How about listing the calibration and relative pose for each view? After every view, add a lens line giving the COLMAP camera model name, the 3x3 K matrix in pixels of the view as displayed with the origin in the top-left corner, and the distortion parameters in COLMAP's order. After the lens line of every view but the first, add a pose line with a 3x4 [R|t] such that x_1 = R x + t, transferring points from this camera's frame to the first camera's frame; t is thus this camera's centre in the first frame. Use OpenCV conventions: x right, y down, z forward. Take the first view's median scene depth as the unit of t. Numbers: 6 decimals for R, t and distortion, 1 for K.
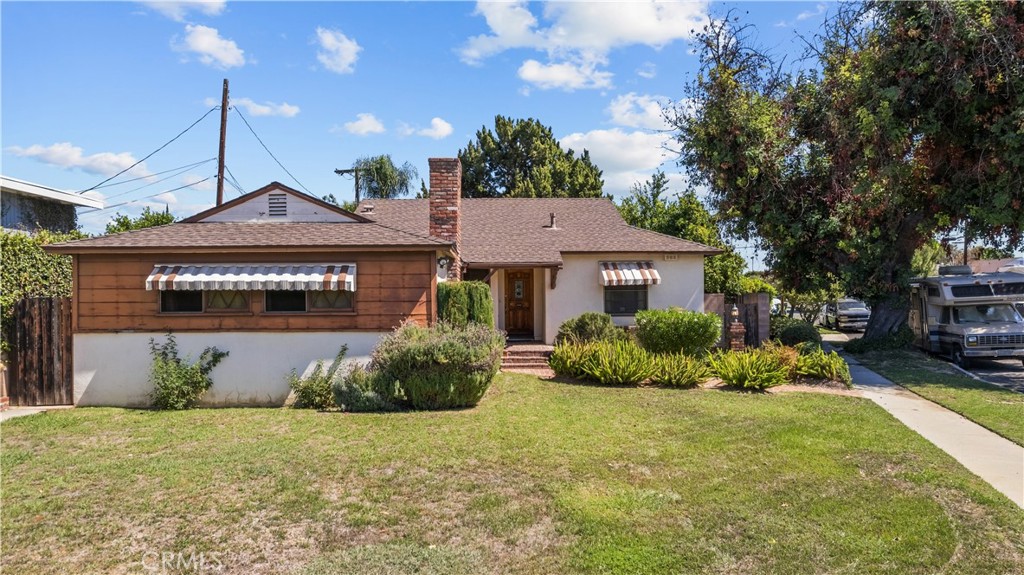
lens RADIAL K [[654.4, 0, 507.2], [0, 654.4, 289.8], [0, 0, 1]] dist [-0.078965, 0.061510]
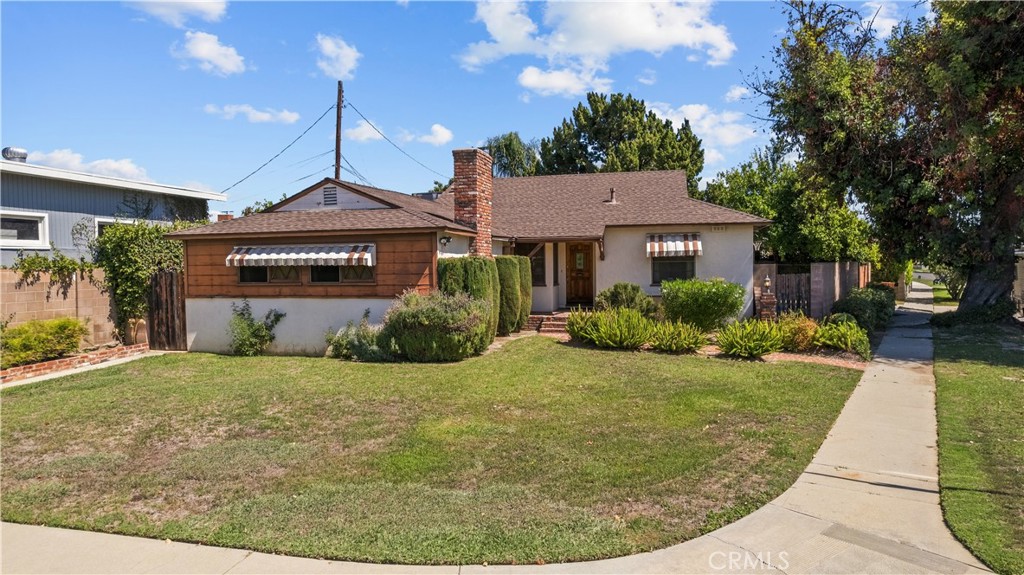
lens RADIAL K [[654.4, 0, 507.2], [0, 654.4, 289.8], [0, 0, 1]] dist [-0.078965, 0.061510]
pose [[0.962480, 0.005534, -0.271295, 0.217067], [0.008089, 0.998763, 0.049069, -0.006968], [0.271231, -0.049423, 0.961245, -0.078960]]
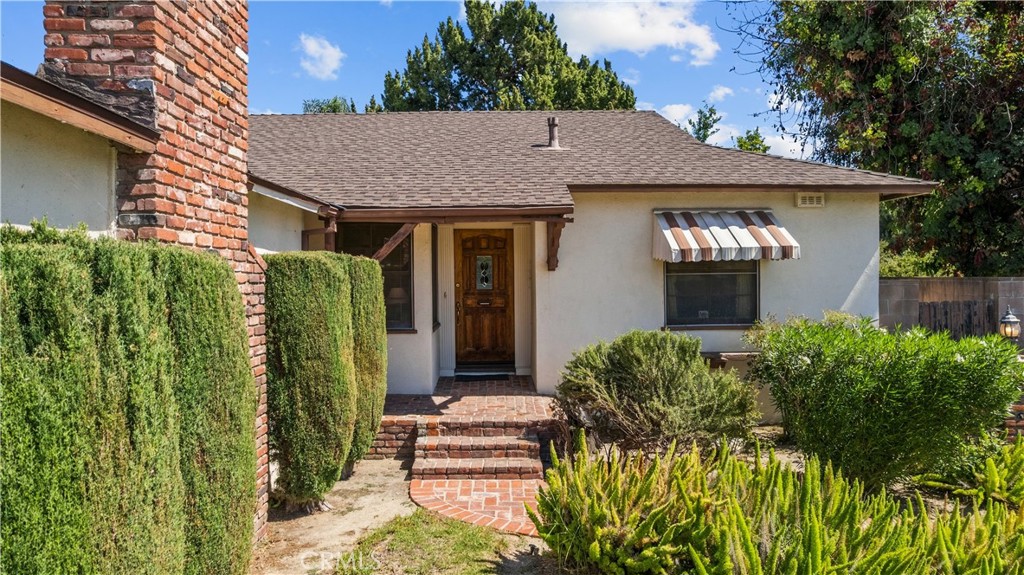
lens RADIAL K [[654.4, 0, 507.2], [0, 654.4, 289.8], [0, 0, 1]] dist [-0.078965, 0.061510]
pose [[0.999897, -0.003385, -0.013976, 0.046548], [0.003772, 0.999607, 0.027775, -0.000656], [0.013876, -0.027825, 0.999516, 0.564166]]
